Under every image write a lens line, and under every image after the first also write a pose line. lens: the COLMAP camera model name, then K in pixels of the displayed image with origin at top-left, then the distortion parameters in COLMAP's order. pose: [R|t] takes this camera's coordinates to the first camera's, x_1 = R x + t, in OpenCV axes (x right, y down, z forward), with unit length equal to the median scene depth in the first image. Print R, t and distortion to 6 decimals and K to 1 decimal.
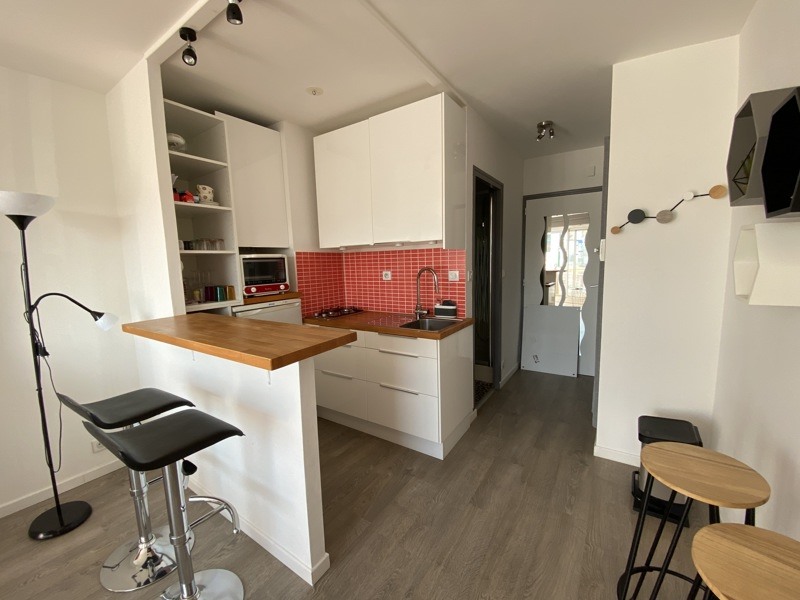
lens RADIAL K [[325.4, 0, 400.0], [0, 325.4, 300.0], [0, 0, 1]] dist [0.013599, -0.023335]
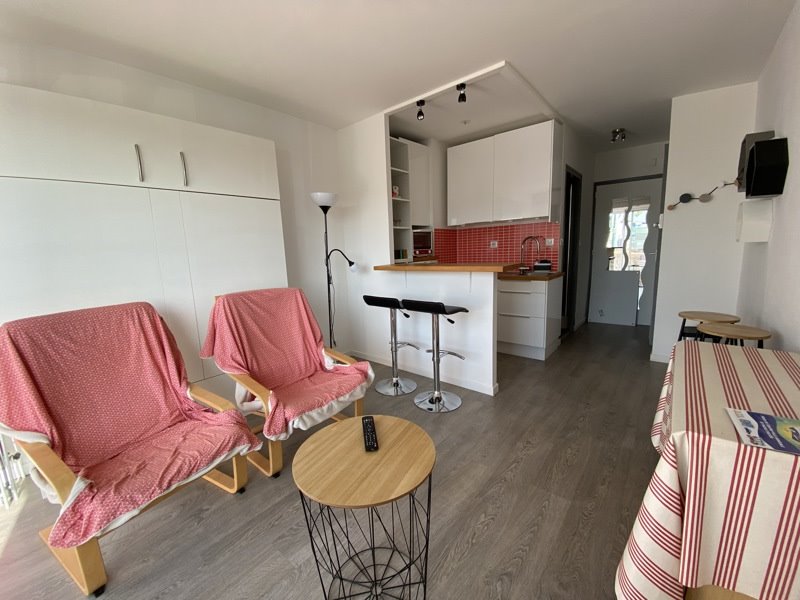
lens RADIAL K [[321.9, 0, 399.5], [0, 321.9, 302.6], [0, 0, 1]] dist [-0.000318, -0.015382]
pose [[0.992349, 0.007636, -0.123226, -0.345438], [-0.001470, 0.998746, 0.050050, 0.132225], [0.123454, -0.049486, 0.991116, -0.551839]]
